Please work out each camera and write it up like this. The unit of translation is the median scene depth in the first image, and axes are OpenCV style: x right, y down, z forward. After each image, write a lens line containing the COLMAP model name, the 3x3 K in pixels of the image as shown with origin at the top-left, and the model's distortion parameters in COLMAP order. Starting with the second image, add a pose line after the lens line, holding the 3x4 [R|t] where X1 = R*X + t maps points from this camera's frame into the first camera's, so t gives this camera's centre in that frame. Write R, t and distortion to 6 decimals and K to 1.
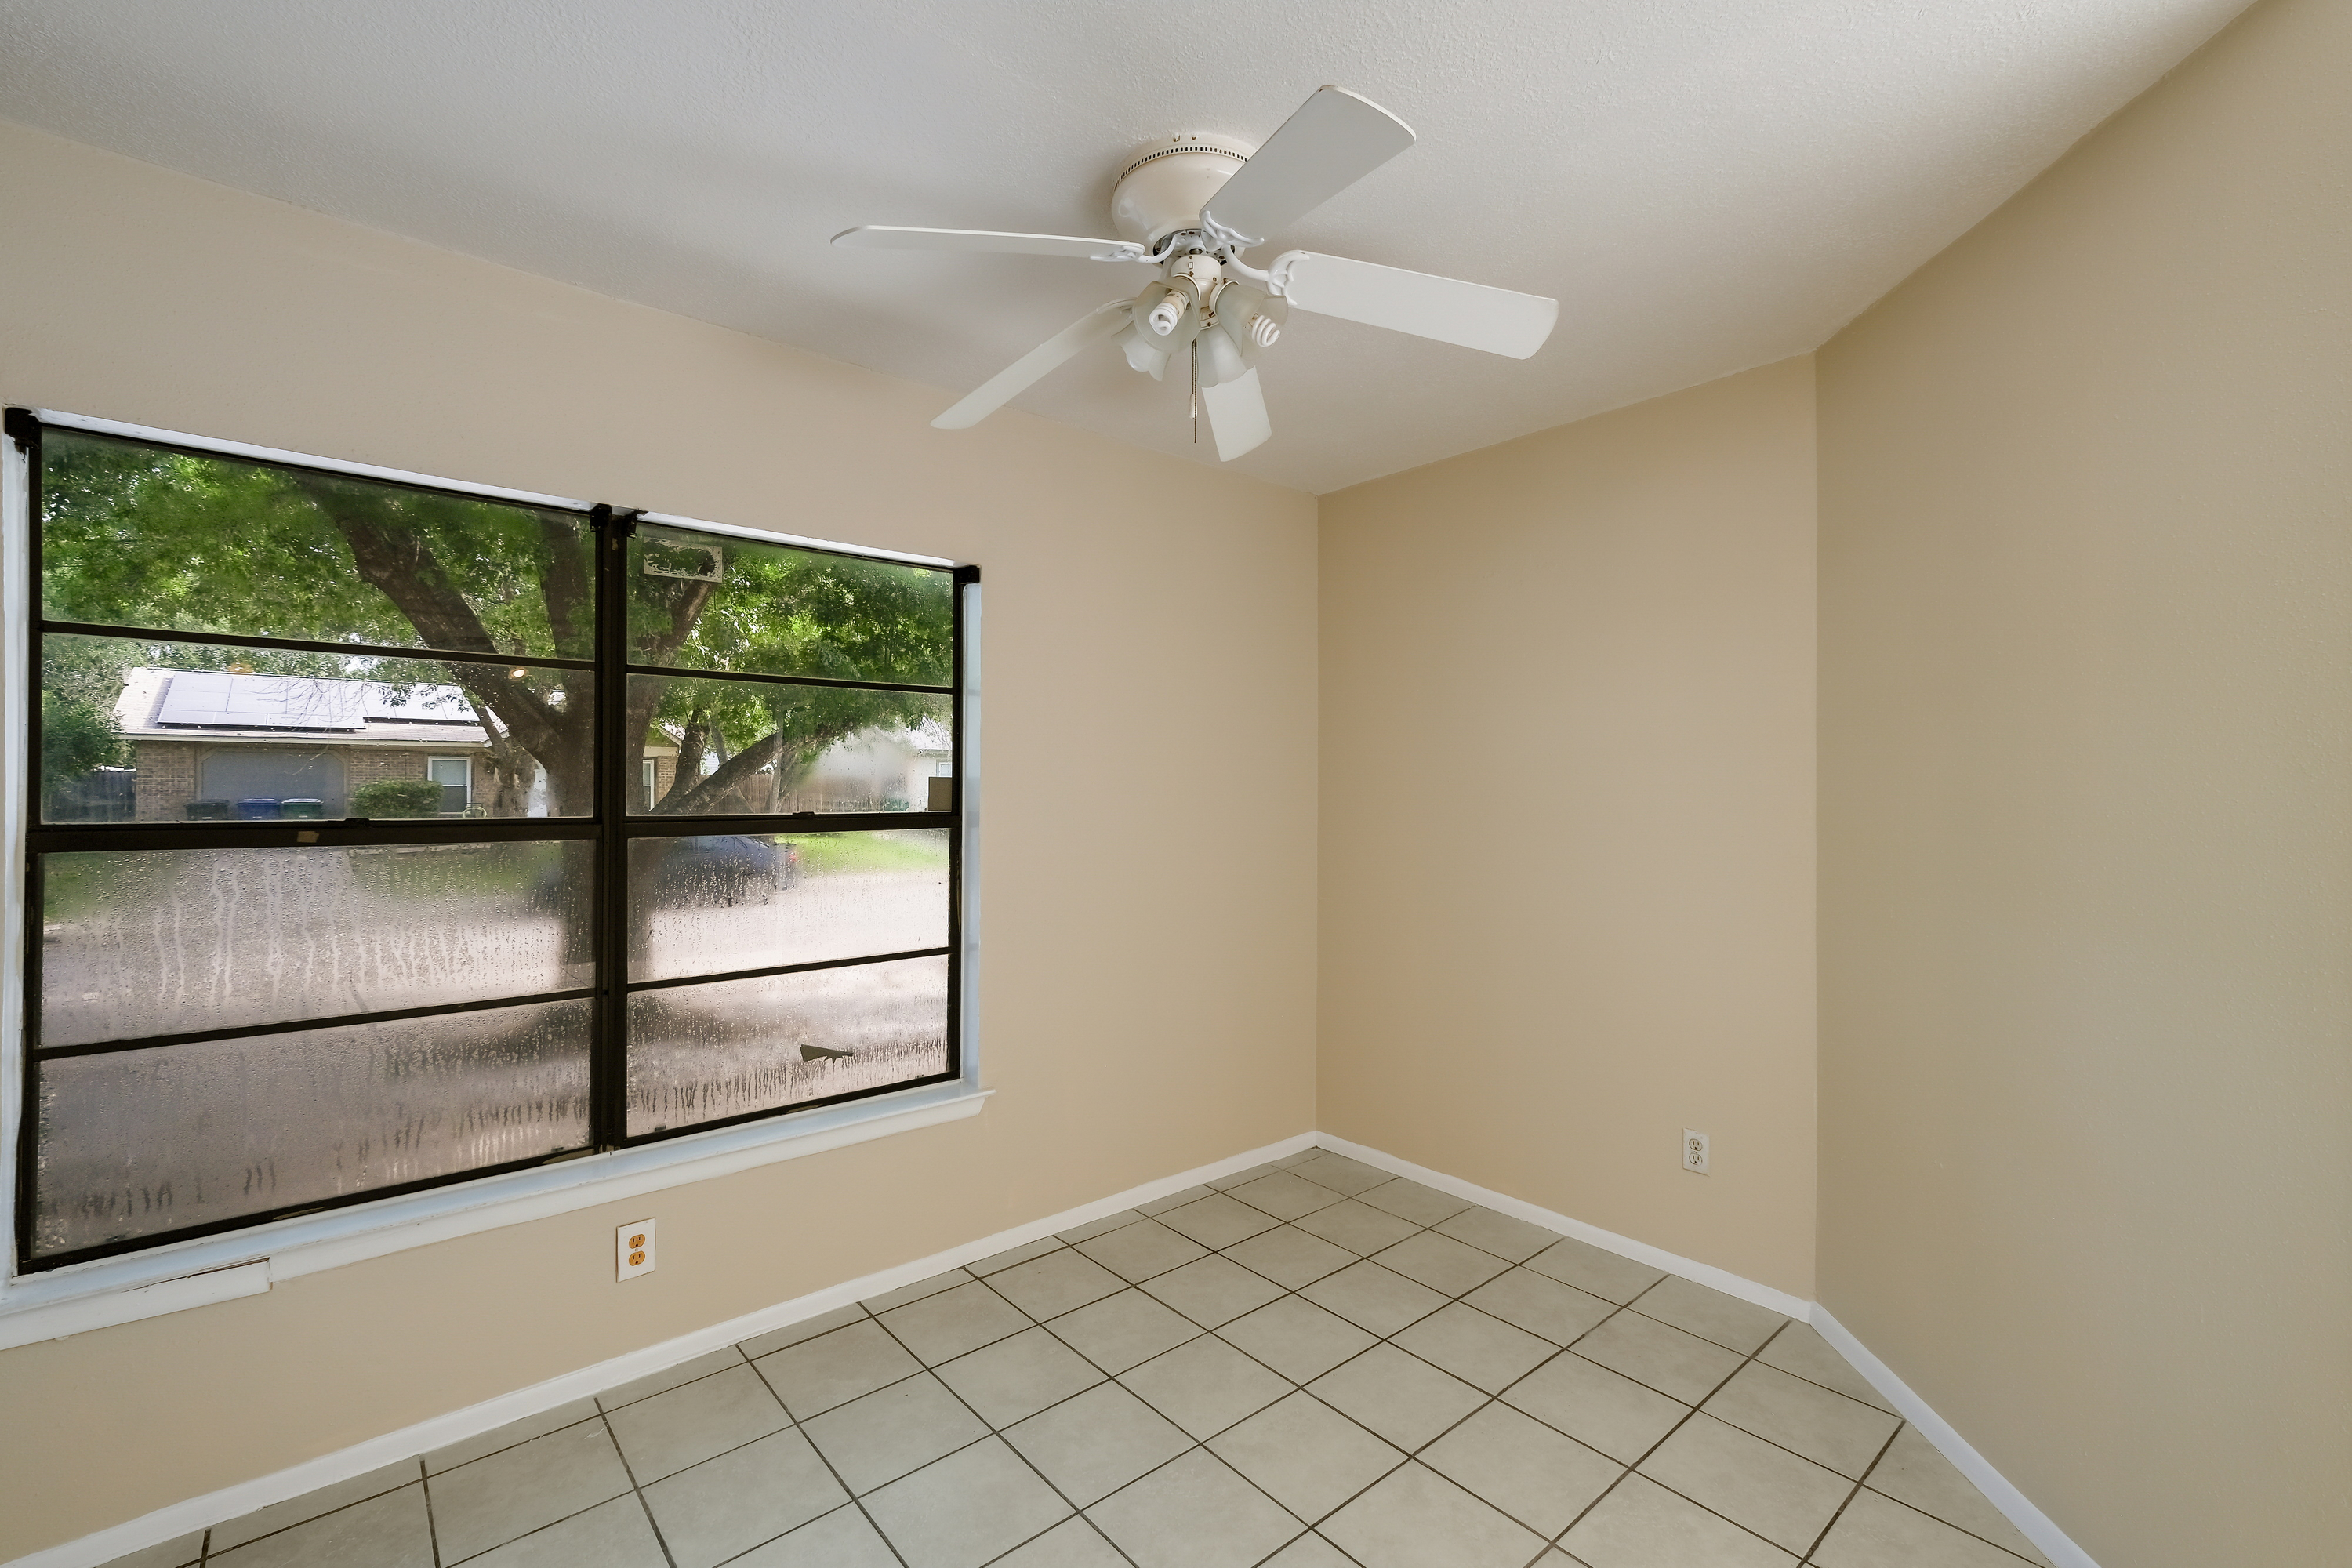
lens RADIAL K [[997.9, 0, 1177.1], [0, 997.9, 791.5], [0, 0, 1]] dist [0.000870, 0.000066]
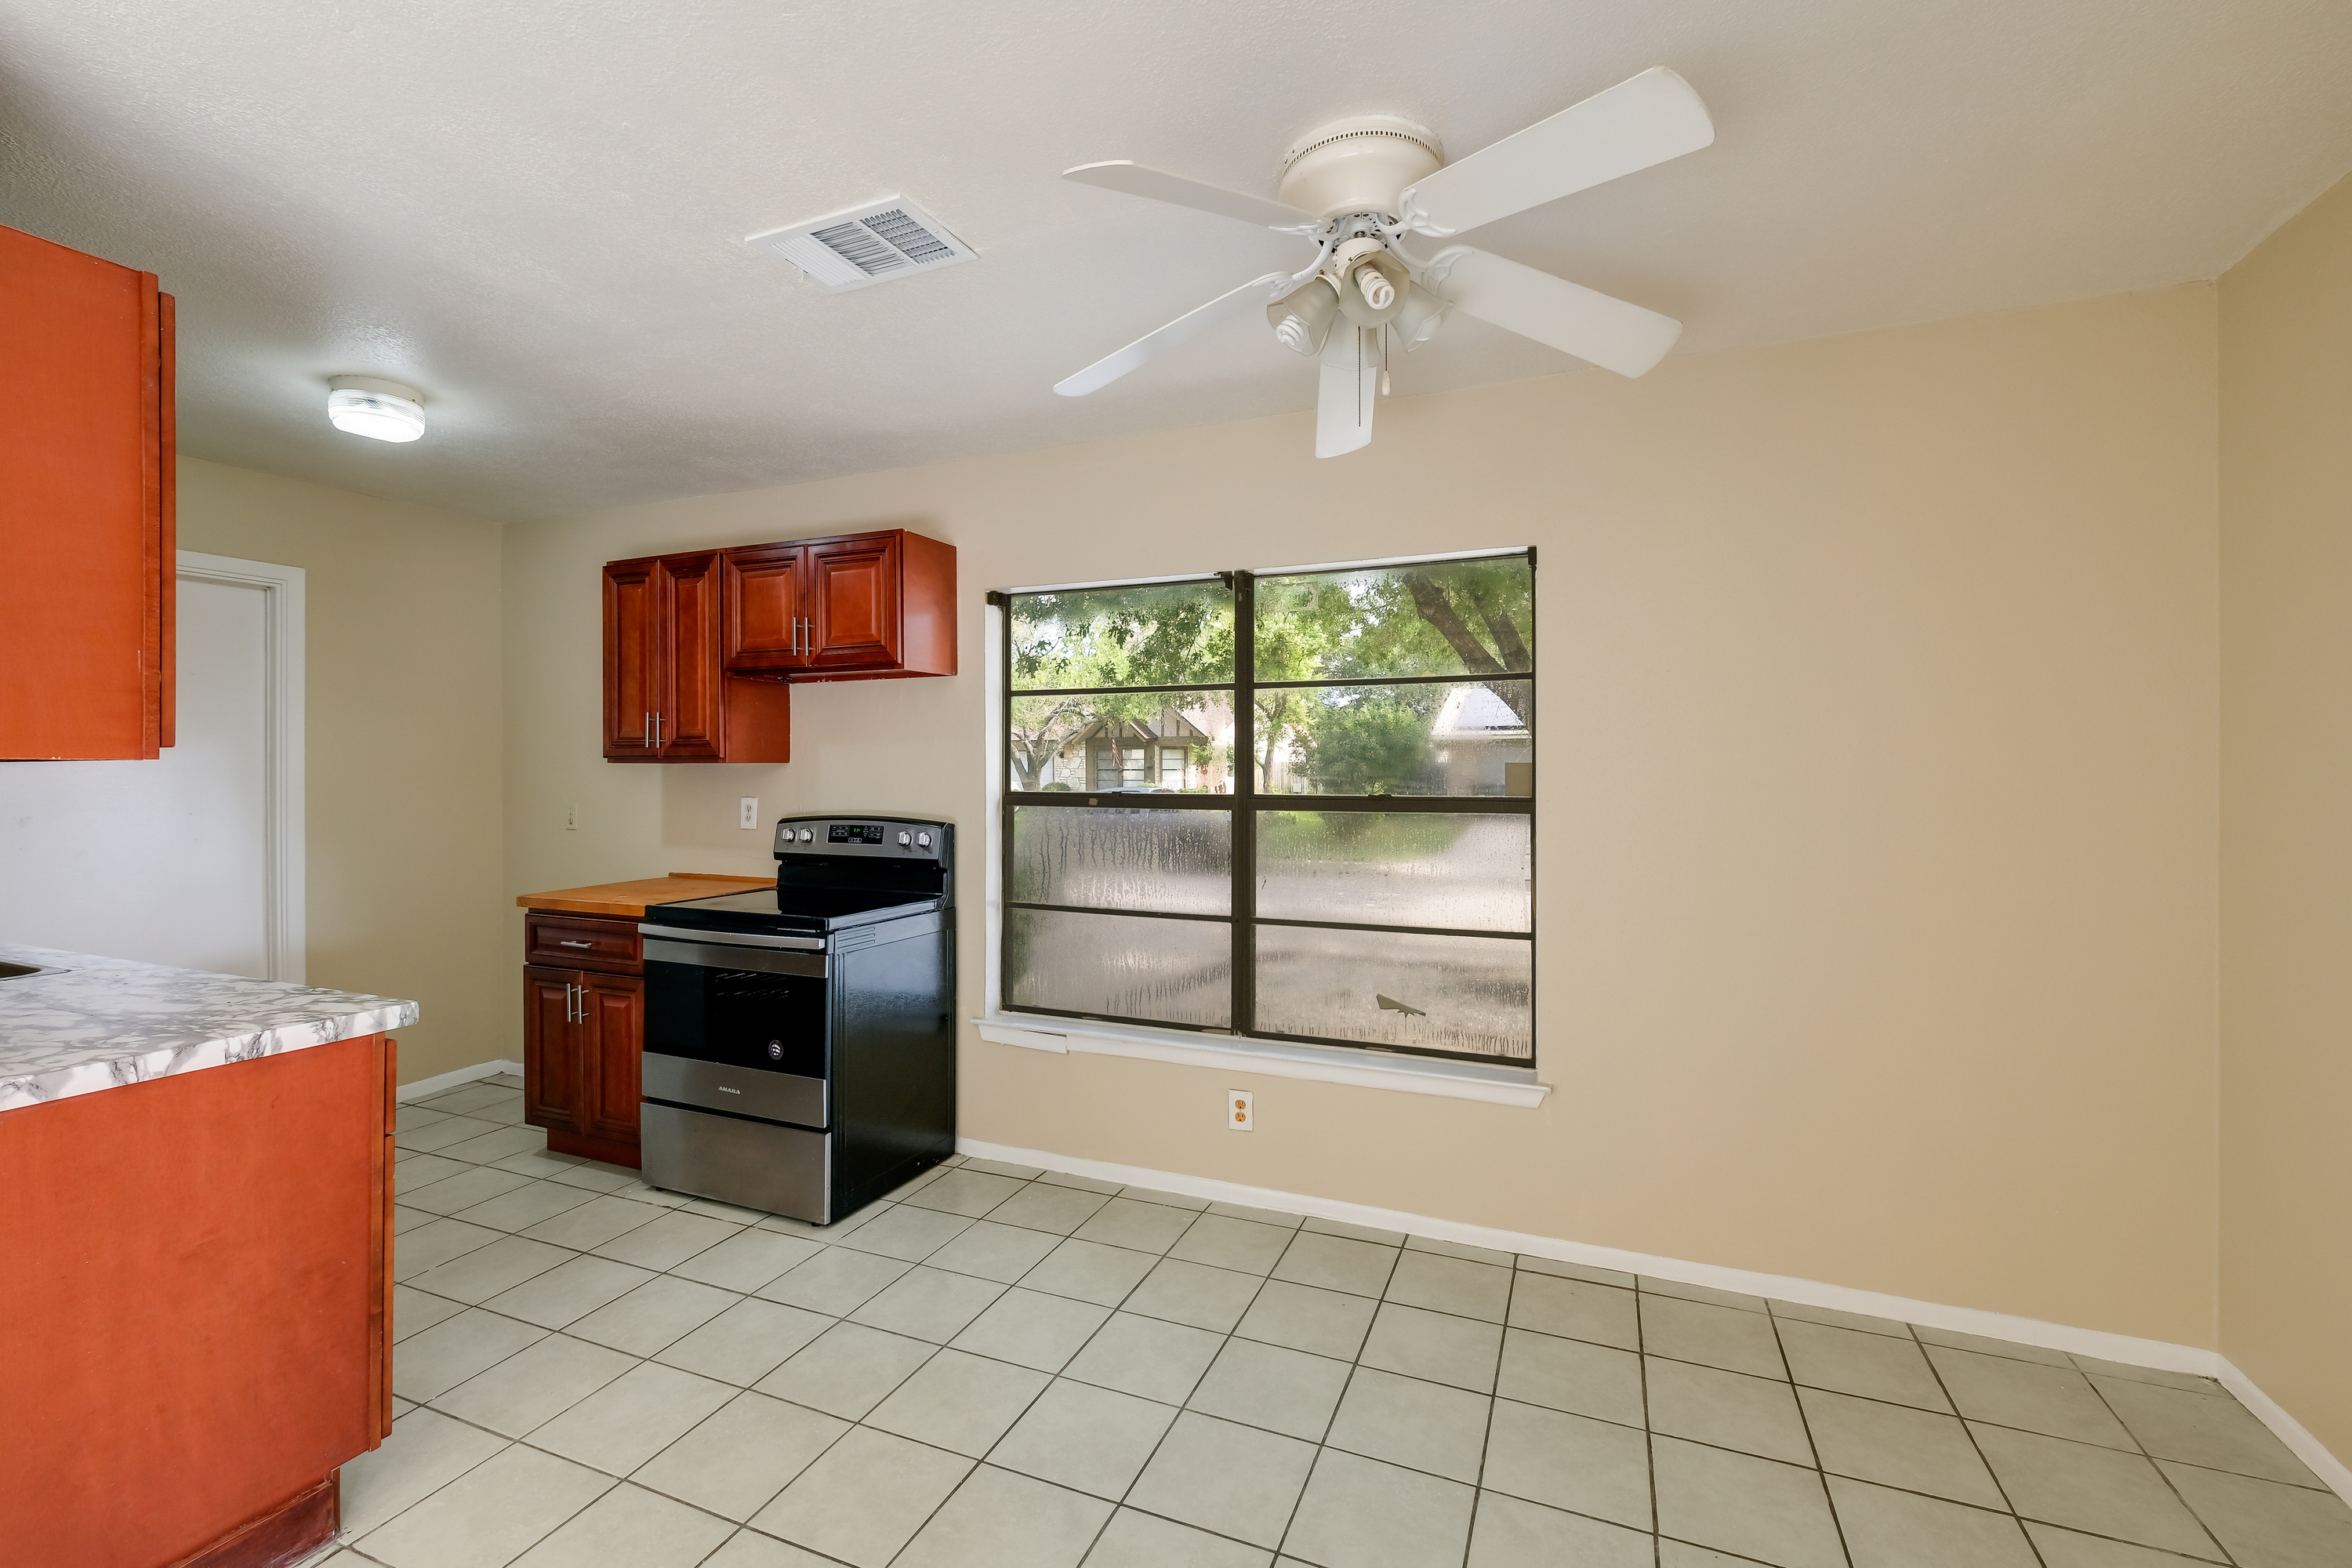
lens RADIAL K [[1003.4, 0, 1176.5], [0, 1003.4, 768.2], [0, 0, 1]] dist [-0.009498, -0.000487]
pose [[0.444096, -0.004744, -0.895966, 0.618665], [-0.002813, 0.999974, -0.006689, -0.001516], [0.895975, 0.005491, 0.444071, 0.290811]]
